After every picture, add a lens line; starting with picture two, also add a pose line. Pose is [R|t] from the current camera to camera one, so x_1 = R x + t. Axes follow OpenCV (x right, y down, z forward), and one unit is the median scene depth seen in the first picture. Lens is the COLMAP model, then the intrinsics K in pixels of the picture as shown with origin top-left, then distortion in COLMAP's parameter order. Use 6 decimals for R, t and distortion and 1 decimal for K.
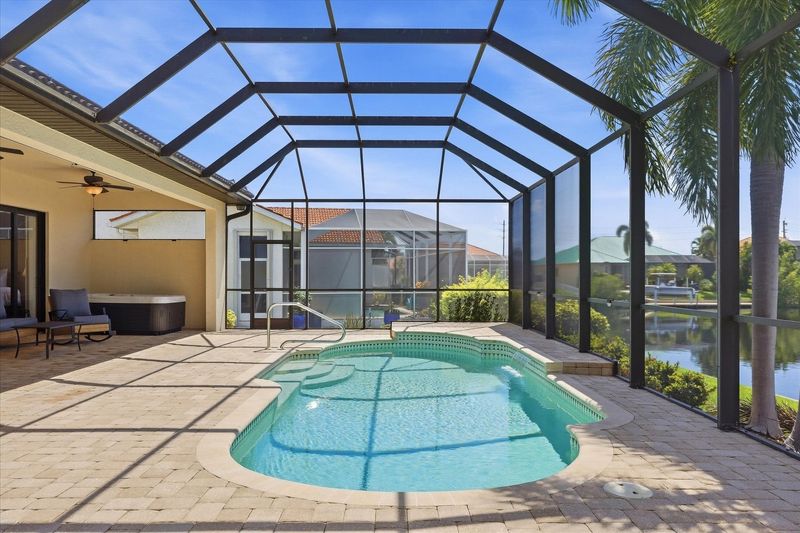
lens RADIAL K [[587.9, 0, 398.8], [0, 587.9, 276.9], [0, 0, 1]] dist [0.038257, -0.006133]
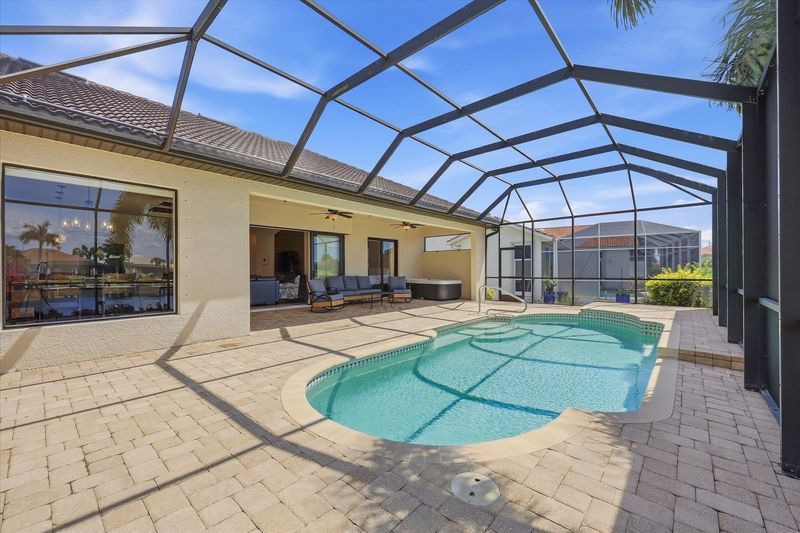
lens RADIAL K [[323.7, 0, 400.0], [0, 323.7, 266.5], [0, 0, 1]] dist [-0.000572, -0.000136]
pose [[0.748473, -0.011276, -0.663069, 0.160588], [0.003855, 0.999913, -0.012652, 0.001210], [0.663154, 0.006913, 0.748451, 0.128477]]
